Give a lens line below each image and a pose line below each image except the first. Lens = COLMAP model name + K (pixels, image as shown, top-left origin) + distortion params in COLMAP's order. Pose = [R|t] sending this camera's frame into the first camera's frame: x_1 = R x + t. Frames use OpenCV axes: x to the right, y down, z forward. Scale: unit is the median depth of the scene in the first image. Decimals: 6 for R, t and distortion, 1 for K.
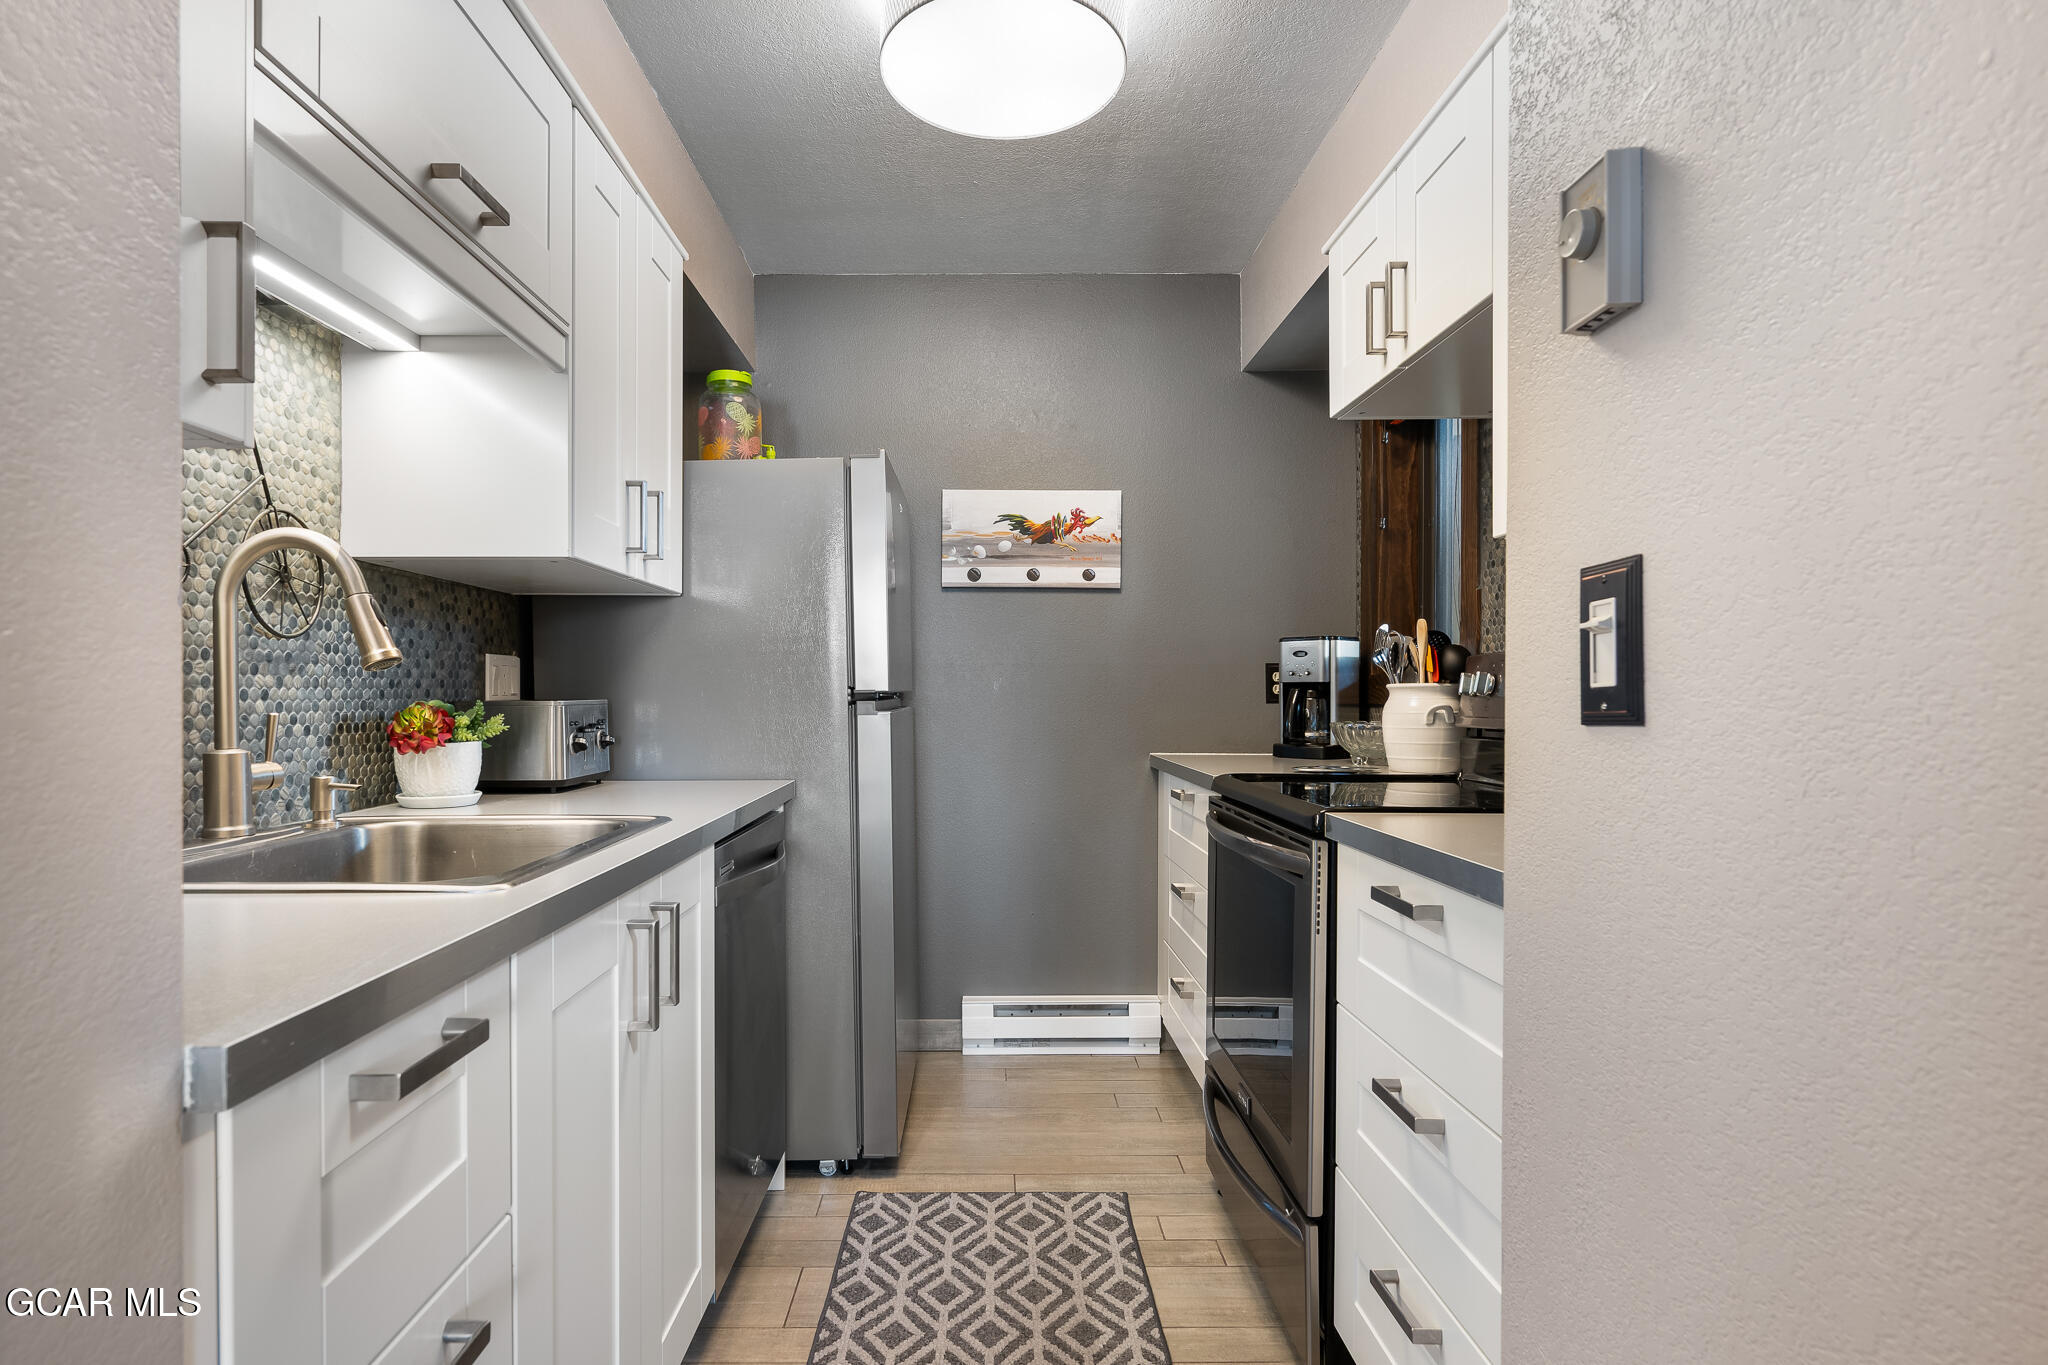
lens RADIAL K [[1056.7, 0, 1019.4], [0, 1056.7, 692.2], [0, 0, 1]] dist [0.004092, -0.000610]
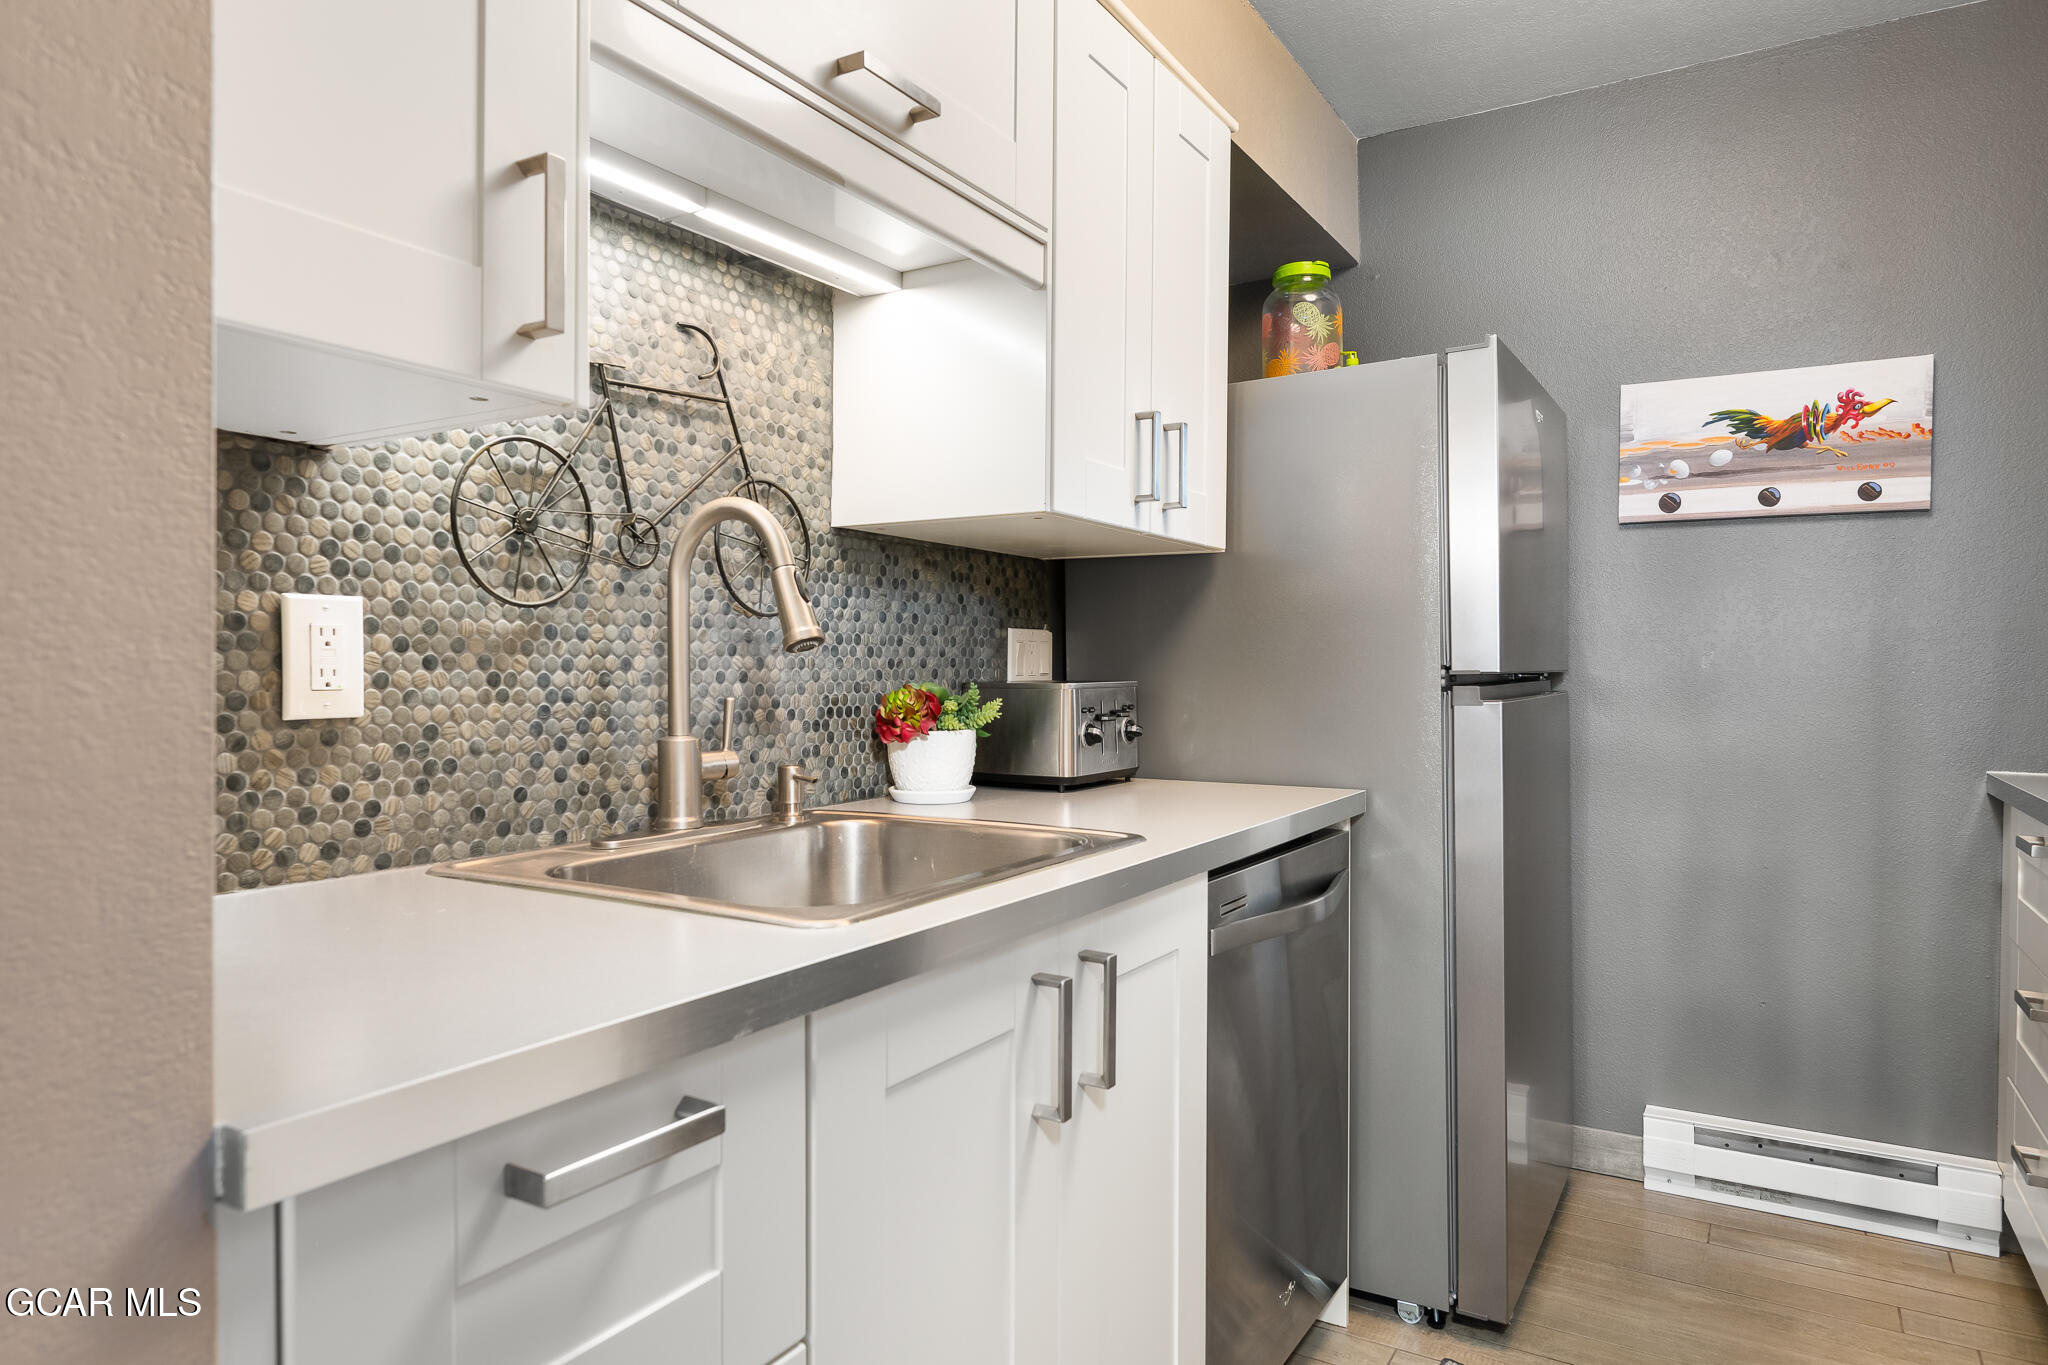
lens RADIAL K [[1255.1, 0, 1024.3], [0, 1255.1, 673.8], [0, 0, 1]] dist [-0.003371, 0.003831]
pose [[0.845628, 0.006187, -0.533737, 0.060100], [-0.002509, 0.999968, 0.007615, -0.005896], [0.533767, -0.005100, 0.845616, 0.114828]]
